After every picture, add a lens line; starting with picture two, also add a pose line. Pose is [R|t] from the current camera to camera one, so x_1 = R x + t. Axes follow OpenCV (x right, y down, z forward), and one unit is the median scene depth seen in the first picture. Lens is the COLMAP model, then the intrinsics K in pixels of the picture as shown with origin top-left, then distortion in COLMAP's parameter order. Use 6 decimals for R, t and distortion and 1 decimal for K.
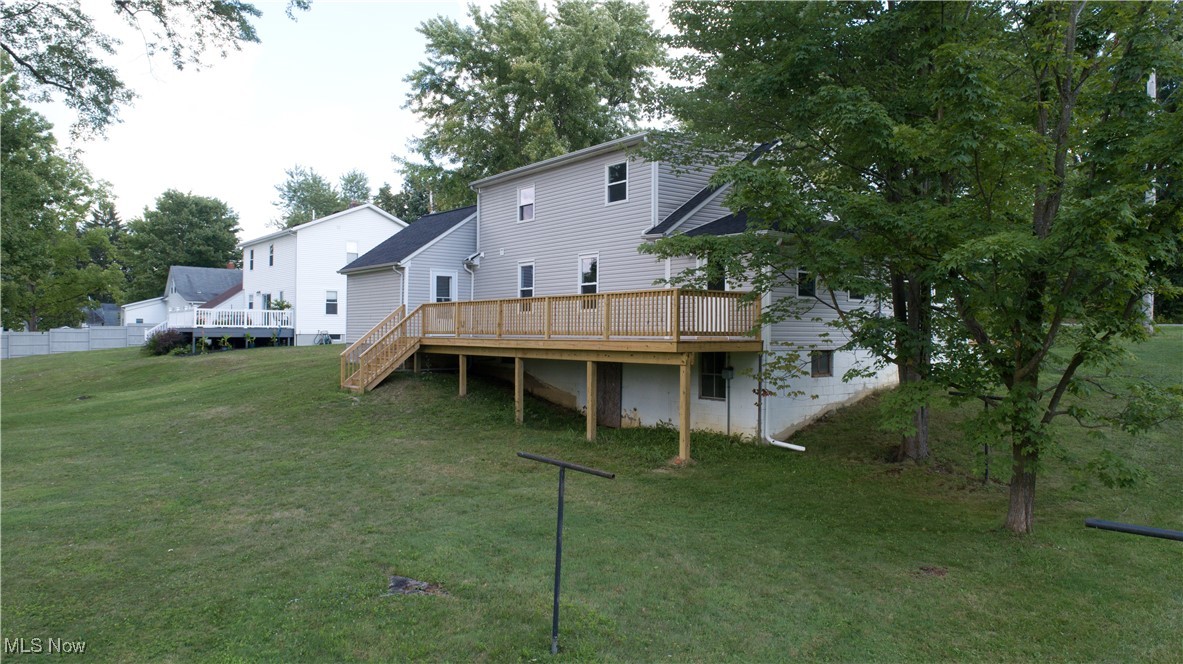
lens RADIAL K [[790.4, 0, 580.4], [0, 790.4, 333.7], [0, 0, 1]] dist [-0.020906, 0.008766]
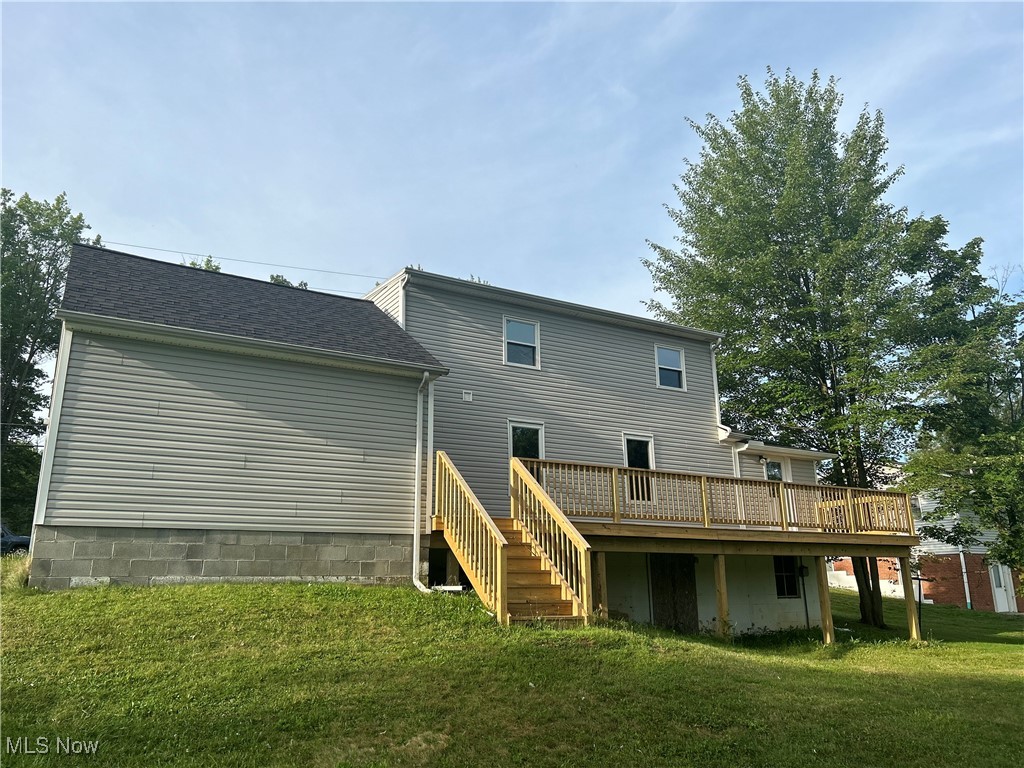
lens RADIAL K [[762.7, 0, 504.1], [0, 762.7, 391.0], [0, 0, 1]] dist [0.046808, -0.009106]
pose [[0.131313, 0.246214, 0.960279, -0.680181], [0.015058, 0.968059, -0.250268, 0.046934], [-0.991227, 0.047323, 0.123412, 0.878668]]
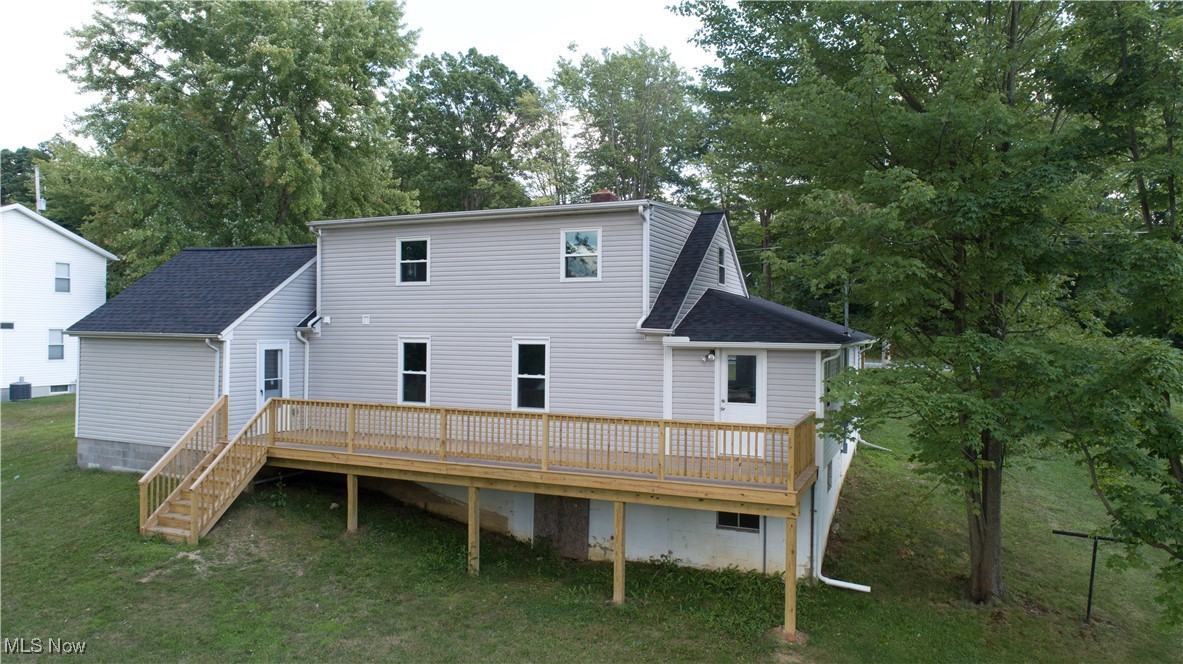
lens RADIAL K [[790.4, 0, 588.3], [0, 790.4, 331.0], [0, 0, 1]] dist [-0.020906, 0.008766]
pose [[0.875827, 0.002052, 0.482621, -0.271646], [-0.003698, 0.999990, 0.002458, -0.093878], [-0.482611, -0.003938, 0.875826, 0.235844]]
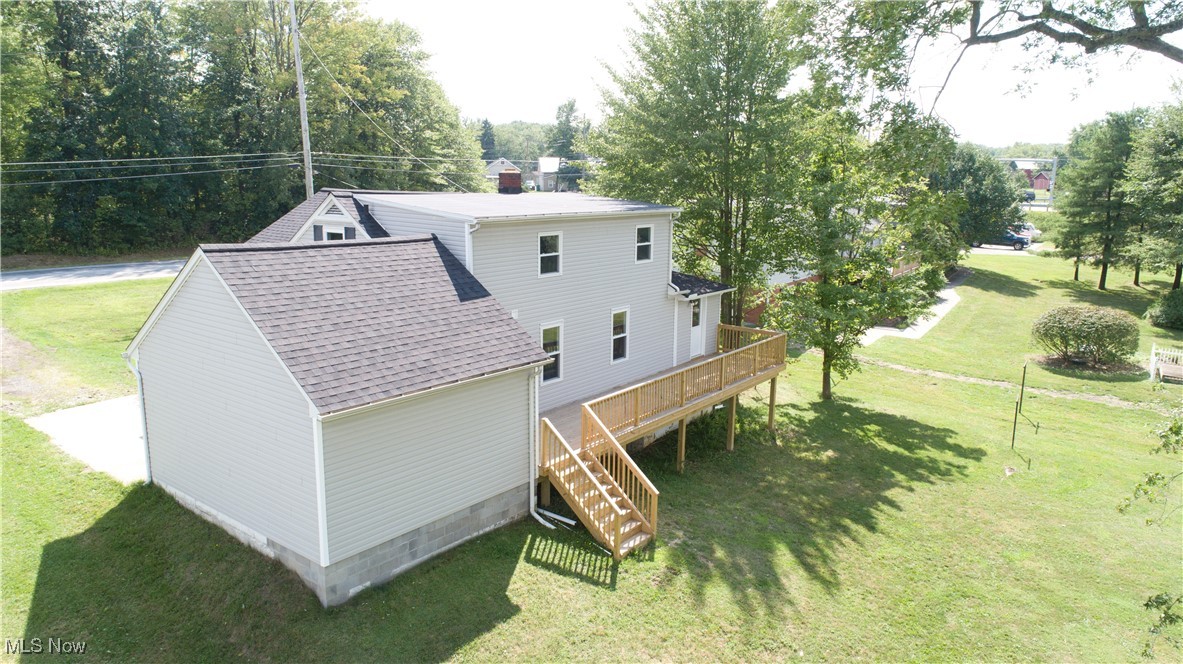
lens RADIAL K [[790.4, 0, 584.1], [0, 790.4, 334.1], [0, 0, 1]] dist [-0.020906, 0.008766]
pose [[-0.253425, -0.193895, 0.947724, -0.827947], [-0.010201, 0.980187, 0.197809, -0.232647], [-0.967301, 0.040462, -0.250382, 1.107859]]
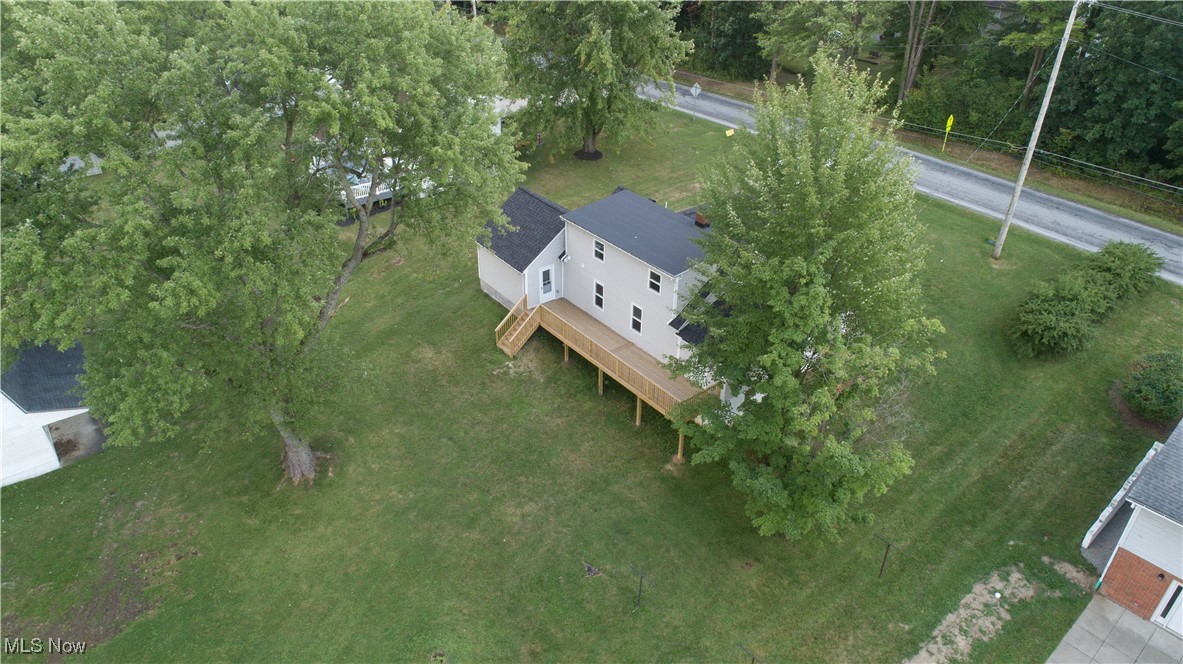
lens RADIAL K [[790.4, 0, 595.2], [0, 790.4, 334.7], [0, 0, 1]] dist [-0.020906, 0.008766]
pose [[0.999983, -0.000559, 0.005804, -0.081335], [-0.002567, 0.851516, 0.524323, -0.840416], [-0.005235, -0.524329, 0.851500, -0.491156]]
